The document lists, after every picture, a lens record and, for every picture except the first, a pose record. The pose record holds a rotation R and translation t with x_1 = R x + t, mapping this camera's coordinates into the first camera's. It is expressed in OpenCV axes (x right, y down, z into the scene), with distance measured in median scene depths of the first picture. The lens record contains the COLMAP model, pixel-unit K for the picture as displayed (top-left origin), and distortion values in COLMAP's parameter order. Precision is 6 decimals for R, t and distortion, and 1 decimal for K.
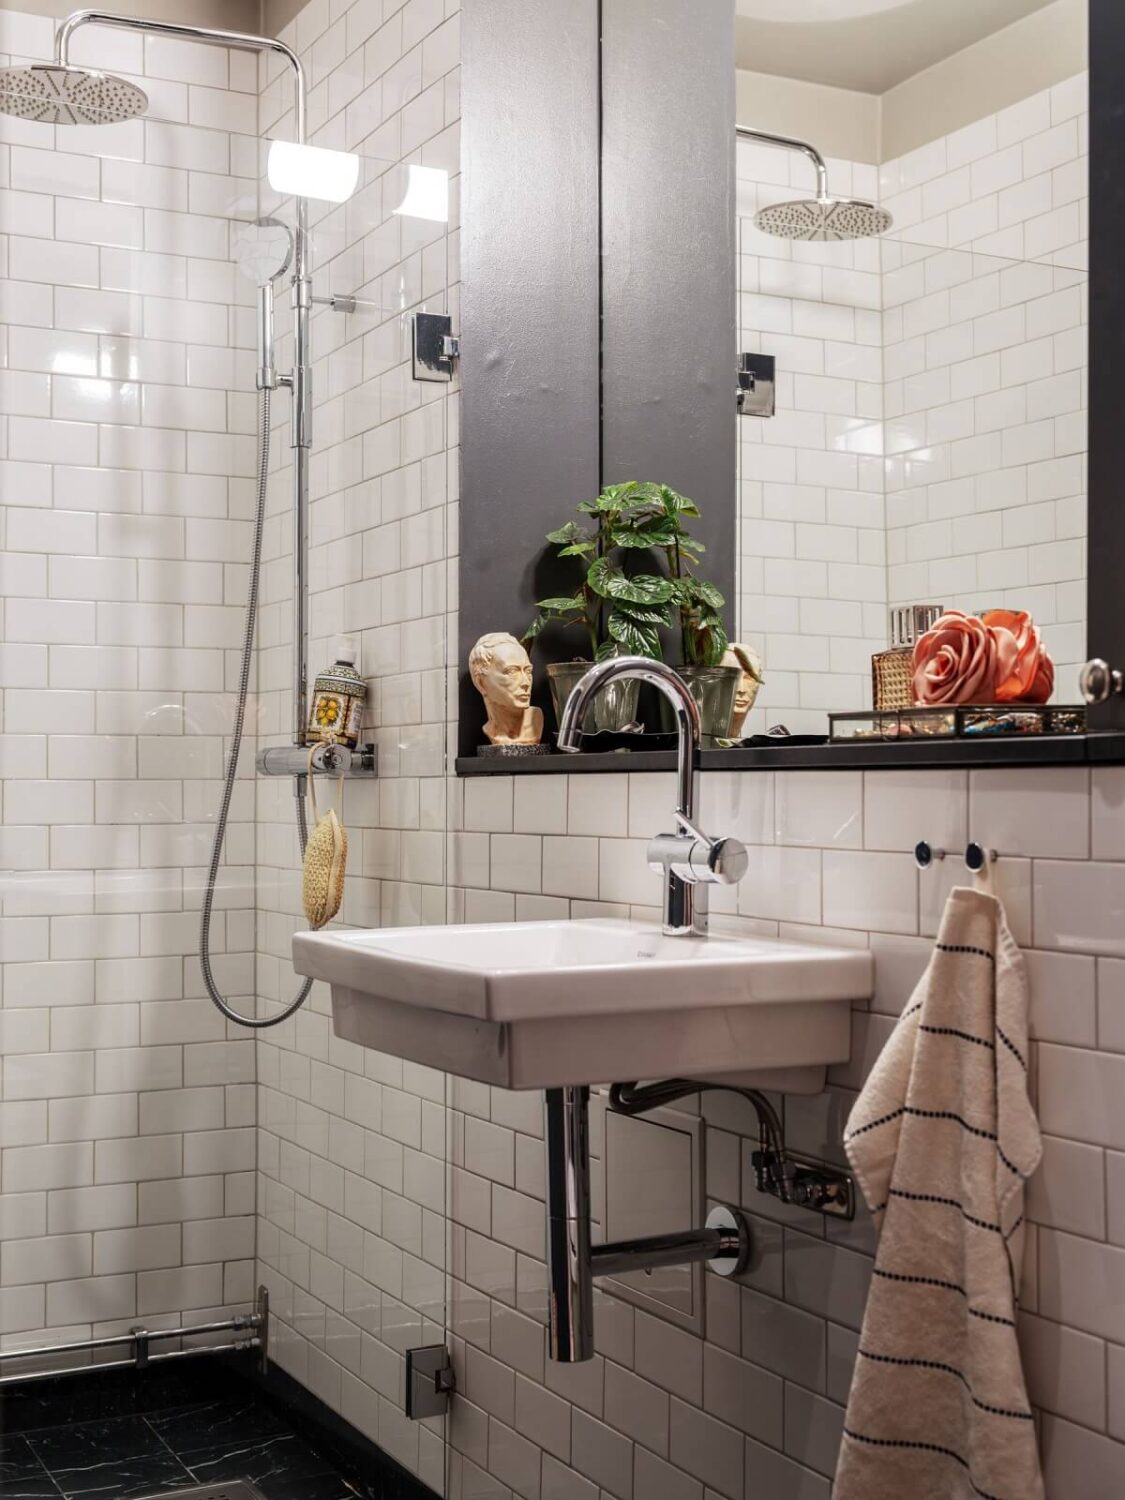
lens RADIAL K [[1883.6, 0, 563.0], [0, 1883.6, 741.8], [0, 0, 1]] dist [0.009692, -0.021608]
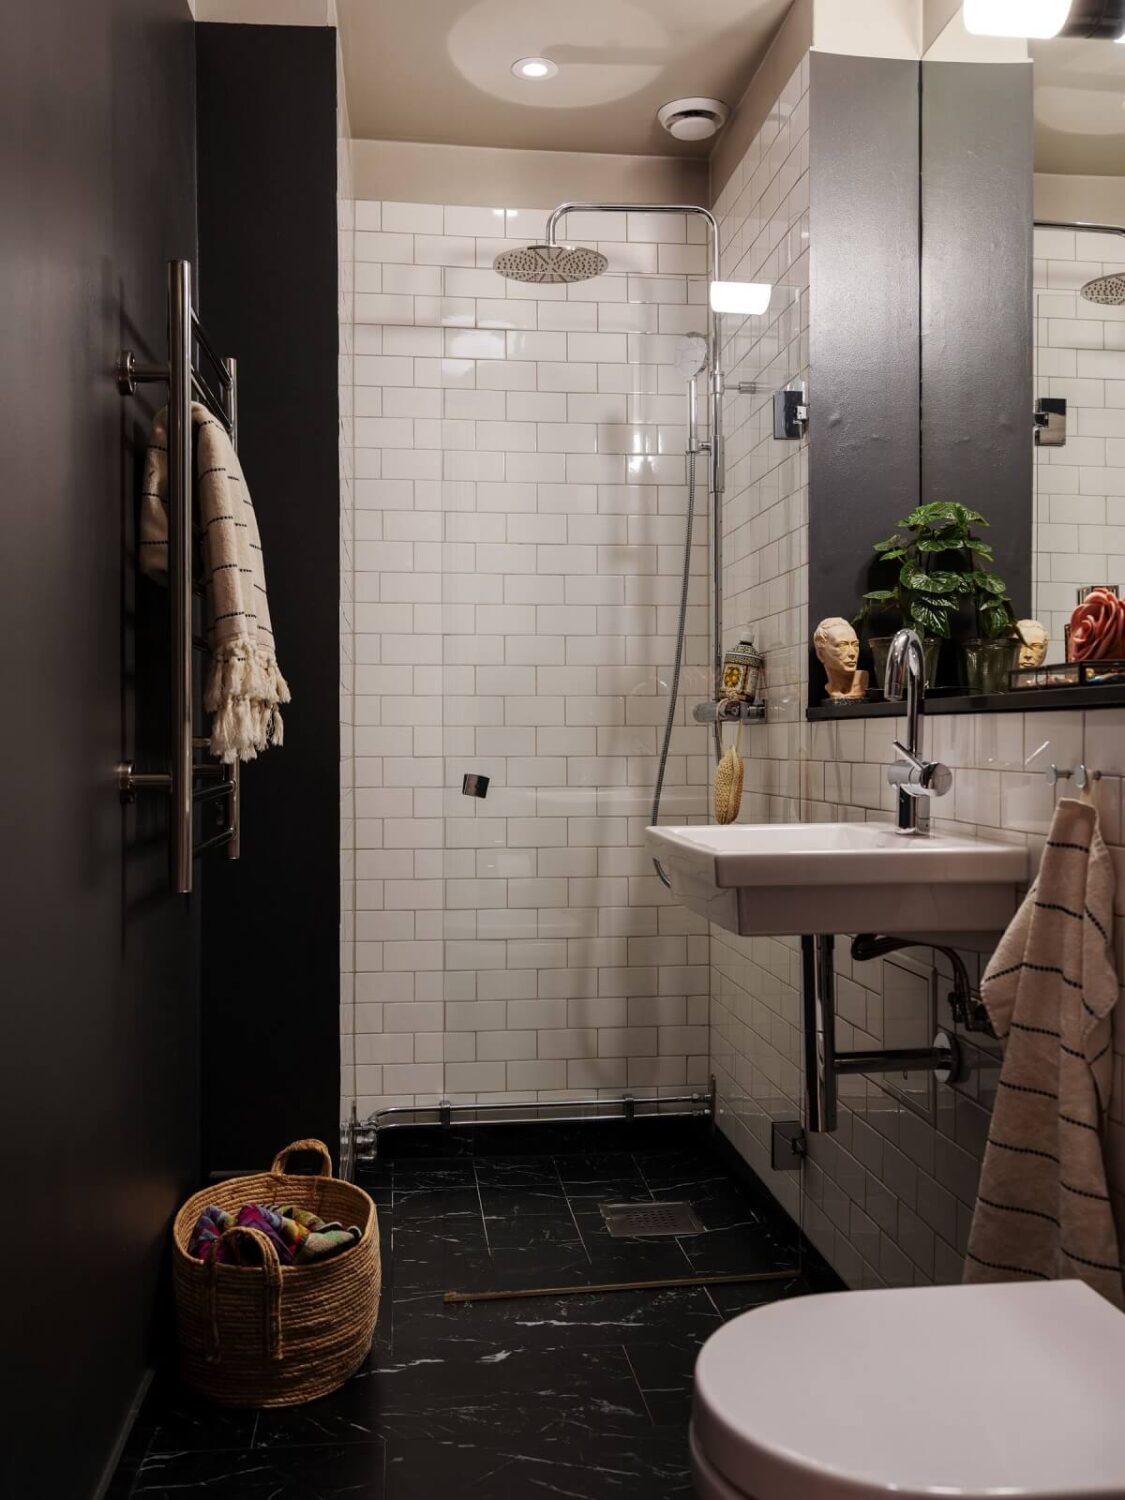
lens RADIAL K [[1340.4, 0, 562.5], [0, 1340.4, 750.0], [0, 0, 1]] dist [-0.013615, 0.054880]
pose [[0.940138, 0.001030, -0.340793, 0.115356], [0.010928, 0.999390, 0.033166, 0.004736], [0.340620, -0.034905, 0.939553, -0.000107]]
